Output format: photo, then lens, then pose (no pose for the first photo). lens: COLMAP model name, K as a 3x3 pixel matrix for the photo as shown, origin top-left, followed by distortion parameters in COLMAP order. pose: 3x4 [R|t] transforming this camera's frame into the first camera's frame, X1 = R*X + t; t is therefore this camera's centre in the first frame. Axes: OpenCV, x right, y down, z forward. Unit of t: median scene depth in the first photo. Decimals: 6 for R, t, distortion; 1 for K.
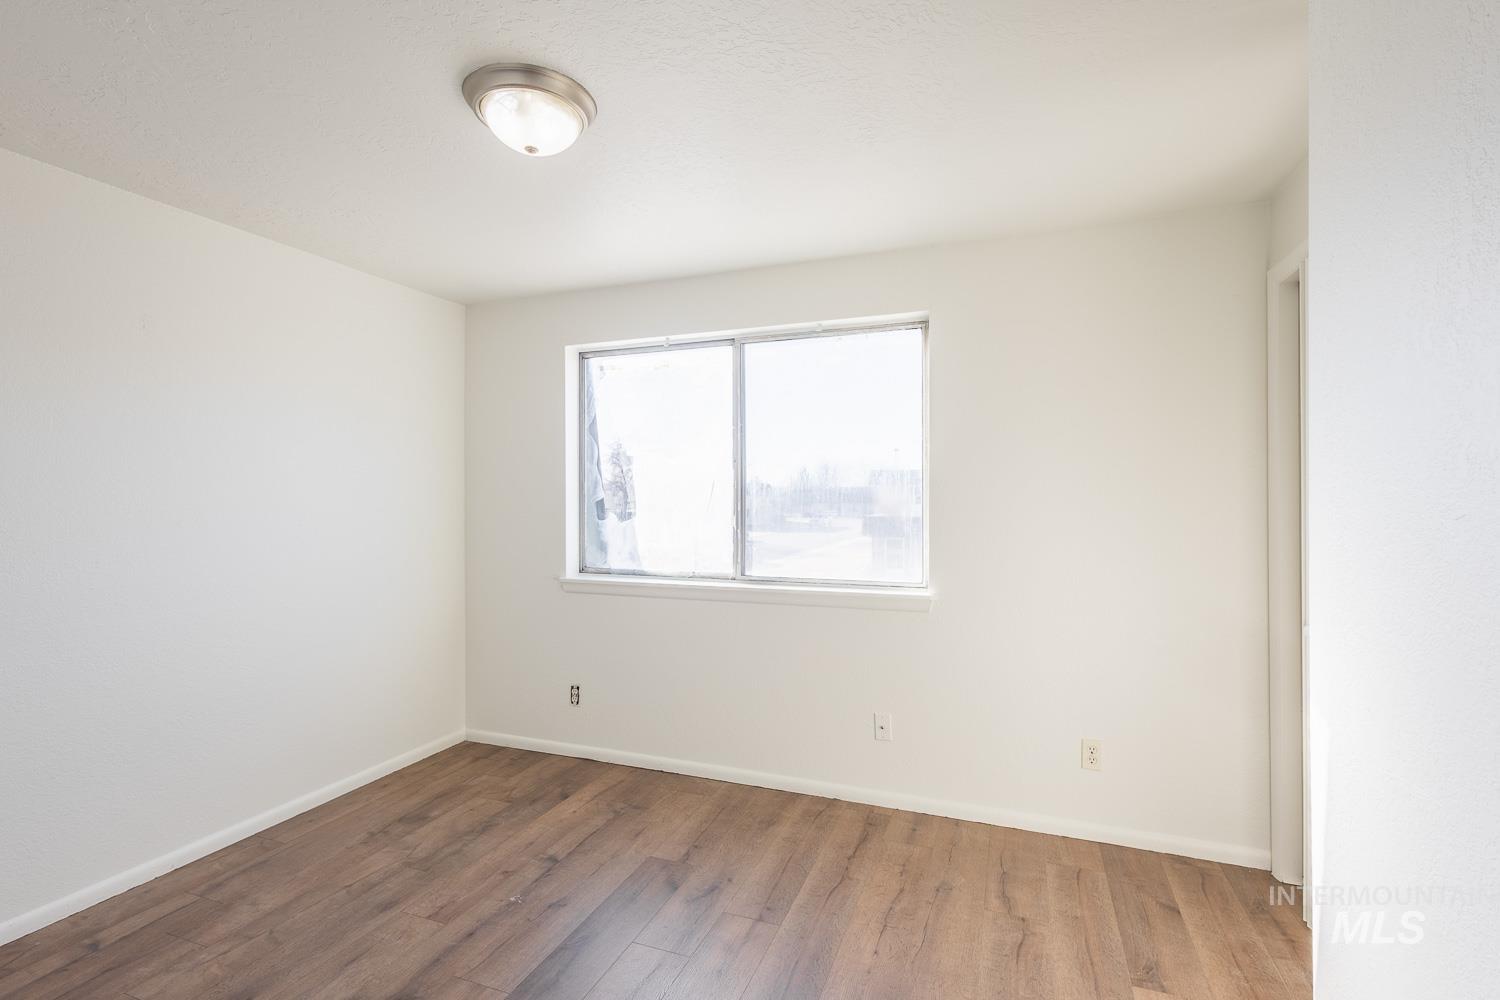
lens RADIAL K [[688.0, 0, 744.1], [0, 688.0, 499.6], [0, 0, 1]] dist [0.002179, -0.000369]
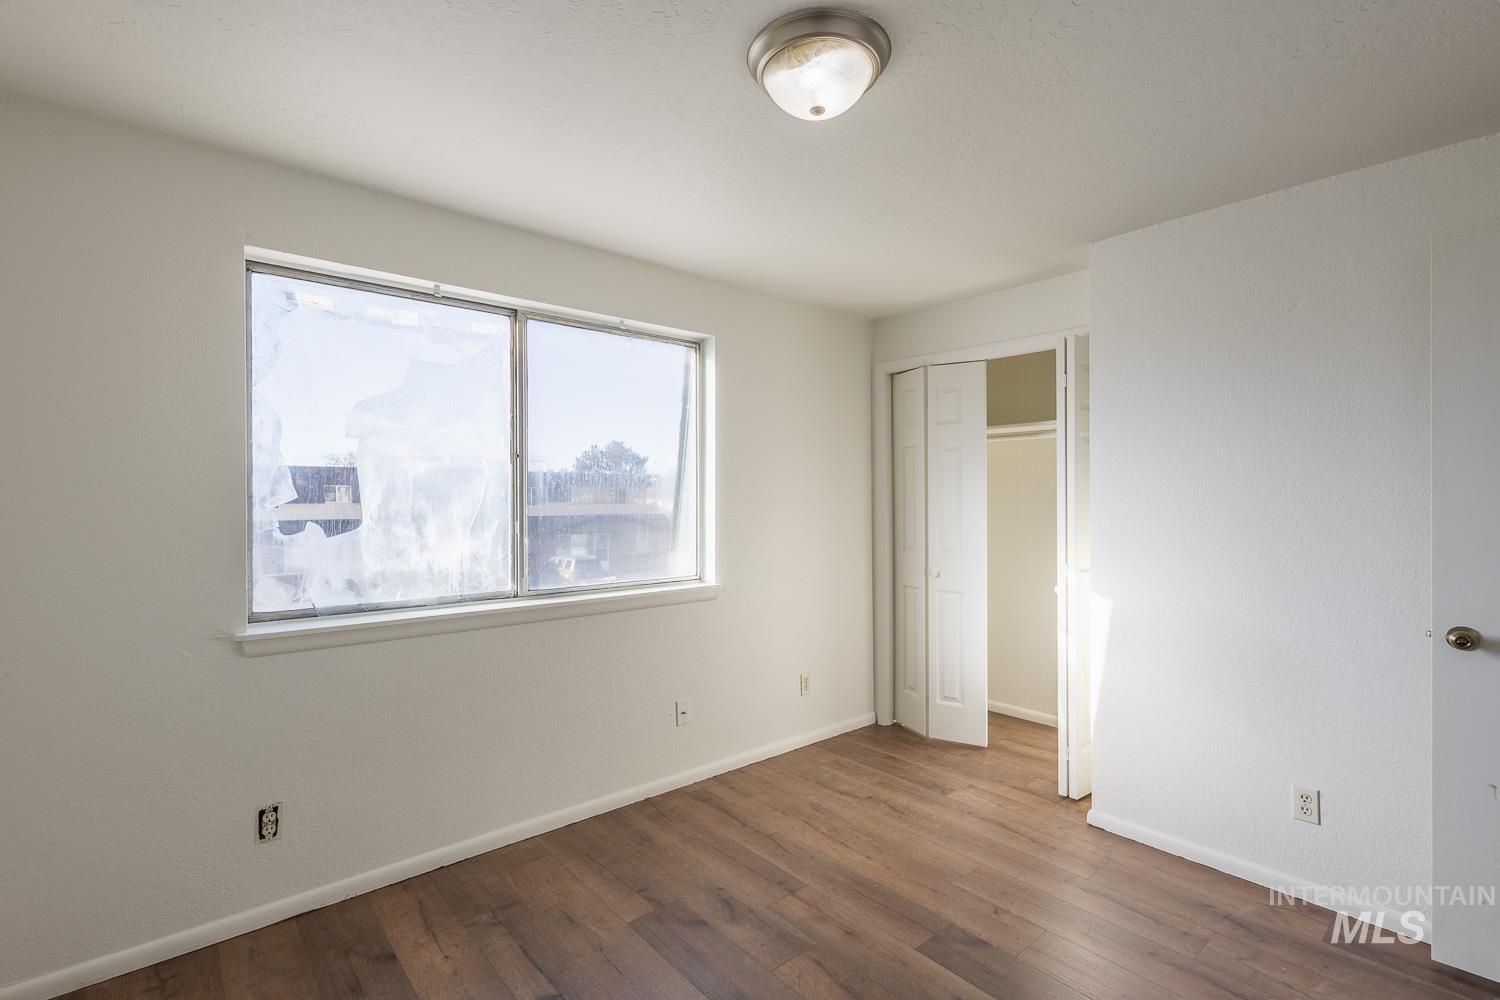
lens RADIAL K [[684.0, 0, 747.5], [0, 684.0, 499.2], [0, 0, 1]] dist [0.001756, -0.000477]
pose [[0.472786, -0.000394, 0.881177, -0.839165], [0.002593, 0.999996, -0.000945, -0.002327], [-0.881173, 0.002732, 0.472785, 0.488832]]
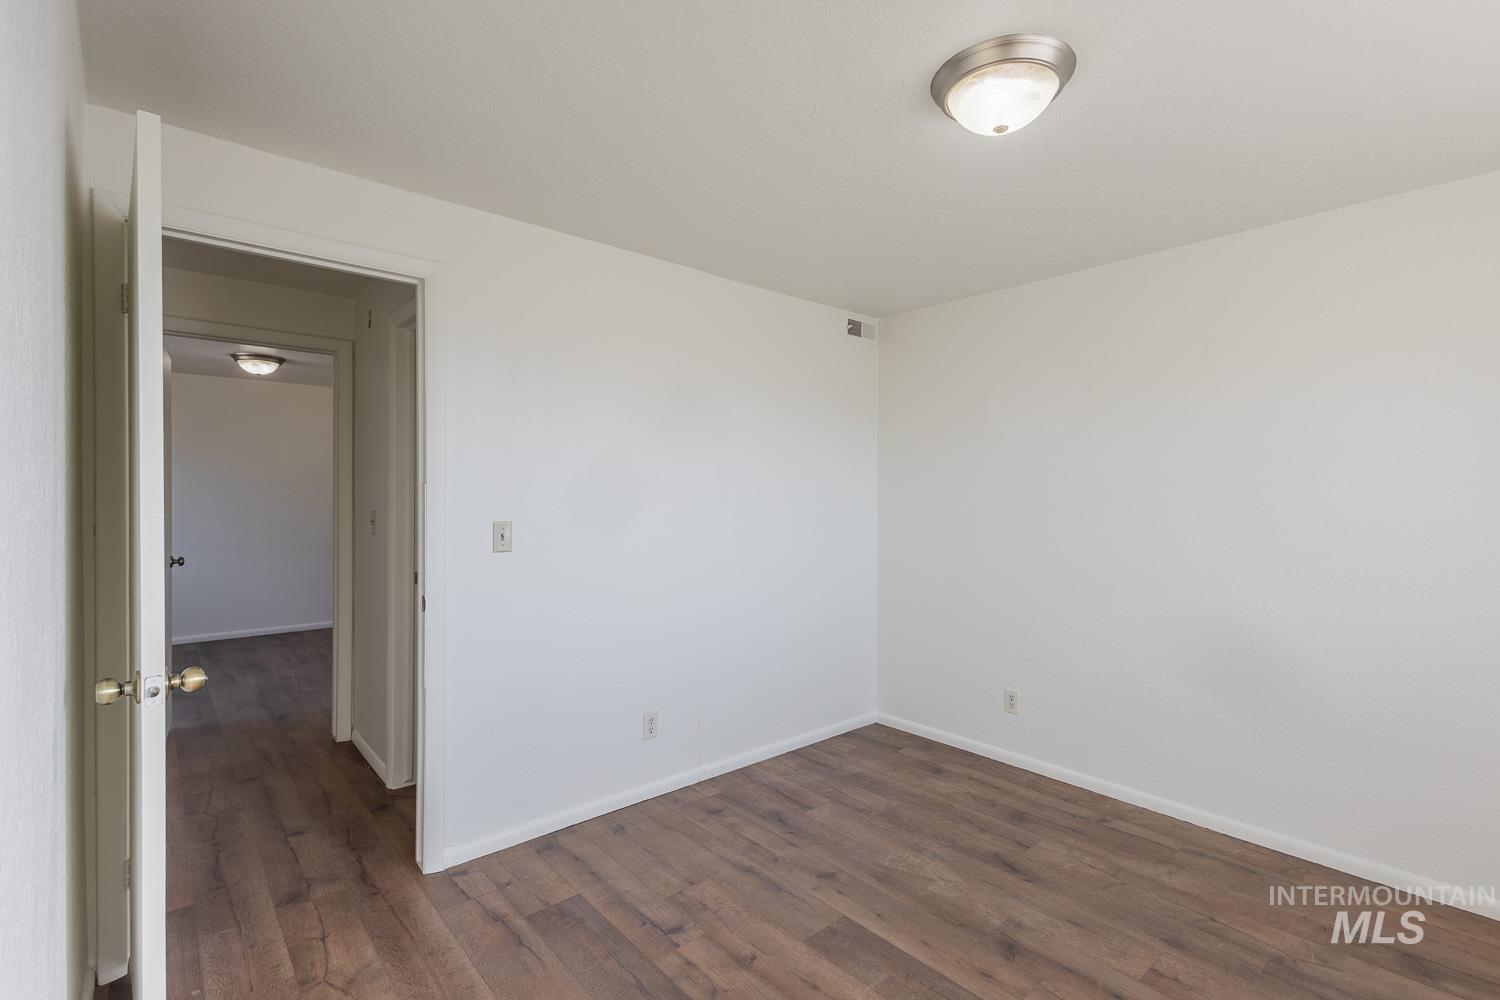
lens RADIAL K [[688.0, 0, 744.1], [0, 688.0, 499.6], [0, 0, 1]] dist [0.002179, -0.000369]
pose [[-0.464788, 0.010012, -0.885365, 0.509553], [-0.005295, 0.999887, 0.014087, -0.009923], [0.885406, 0.011235, -0.464682, 0.837517]]
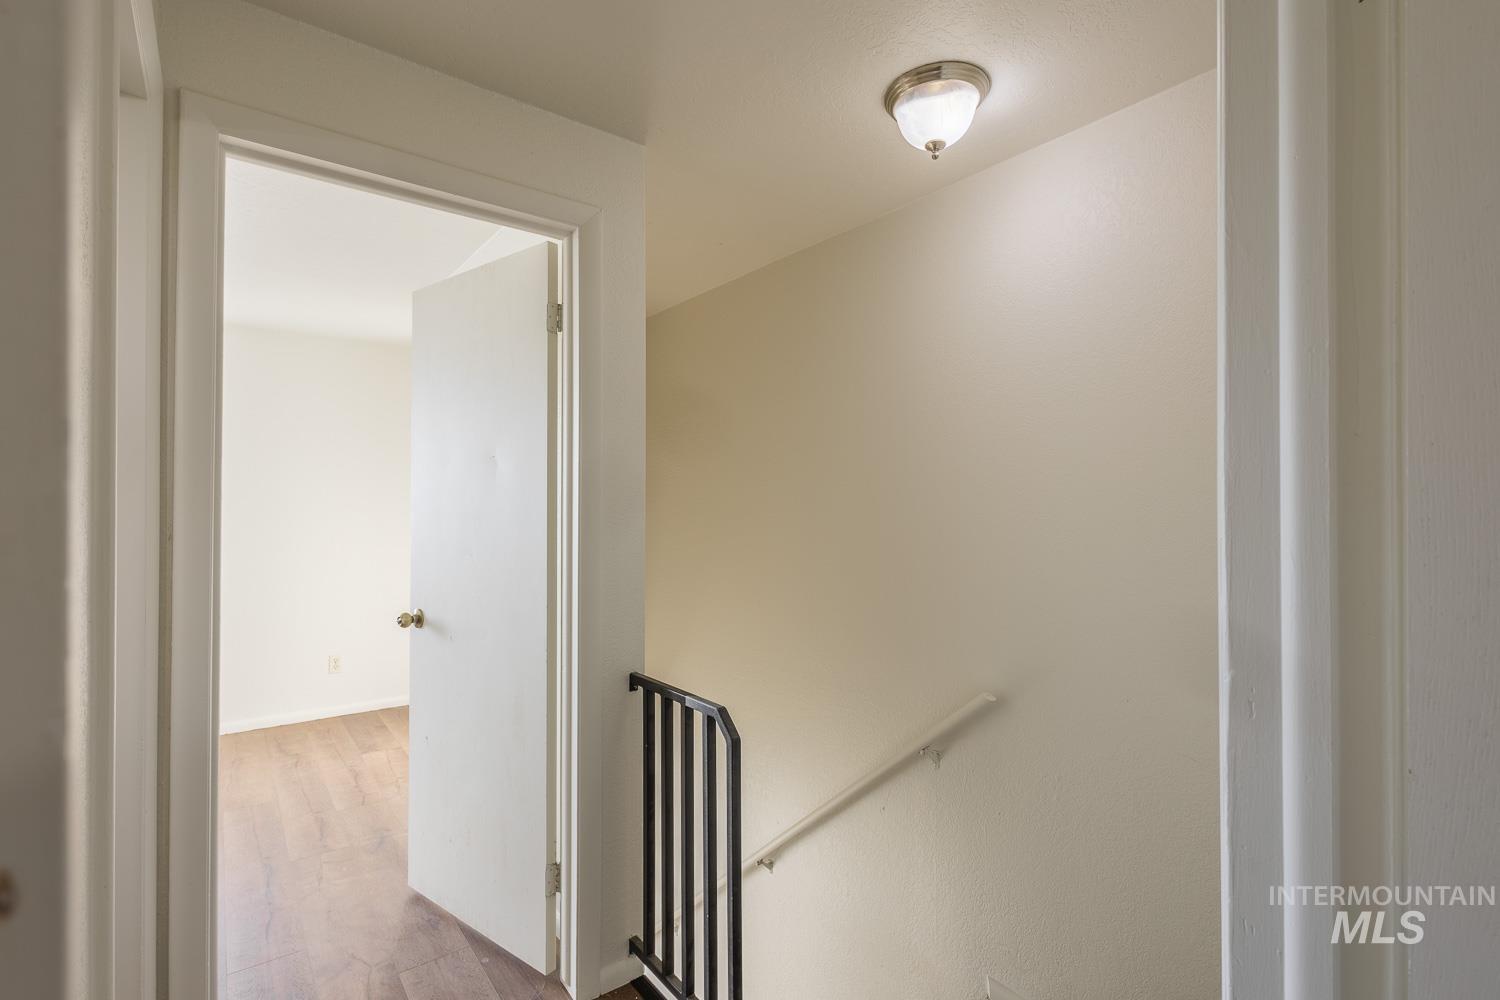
lens RADIAL K [[695.4, 0, 745.8], [0, 695.4, 500.6], [0, 0, 1]] dist [0.006864, -0.000882]
pose [[0.517507, 0.005743, 0.855660, -0.430040], [0.000851, 0.999974, -0.007226, 0.003459], [-0.855679, 0.004468, 0.517488, -0.724515]]
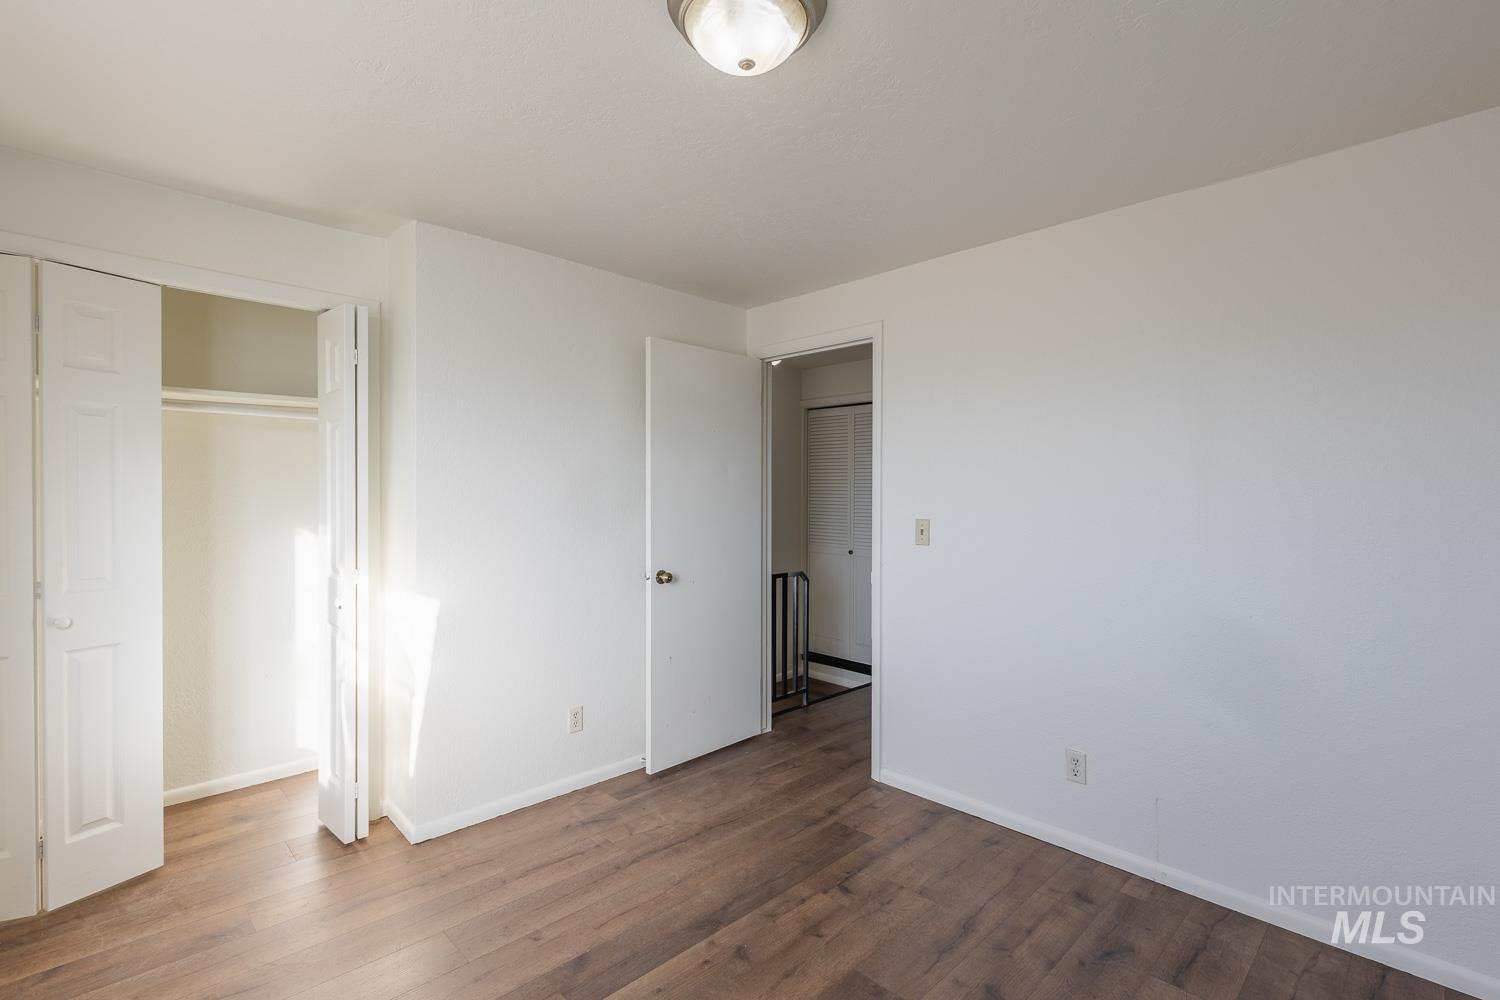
lens RADIAL K [[684.0, 0, 747.5], [0, 684.0, 499.2], [0, 0, 1]] dist [0.001756, -0.000477]
pose [[-0.910908, -0.003501, 0.412595, -0.473156], [-0.000188, 0.999967, 0.008069, -0.004442], [-0.412610, 0.007272, -0.910879, 1.277692]]
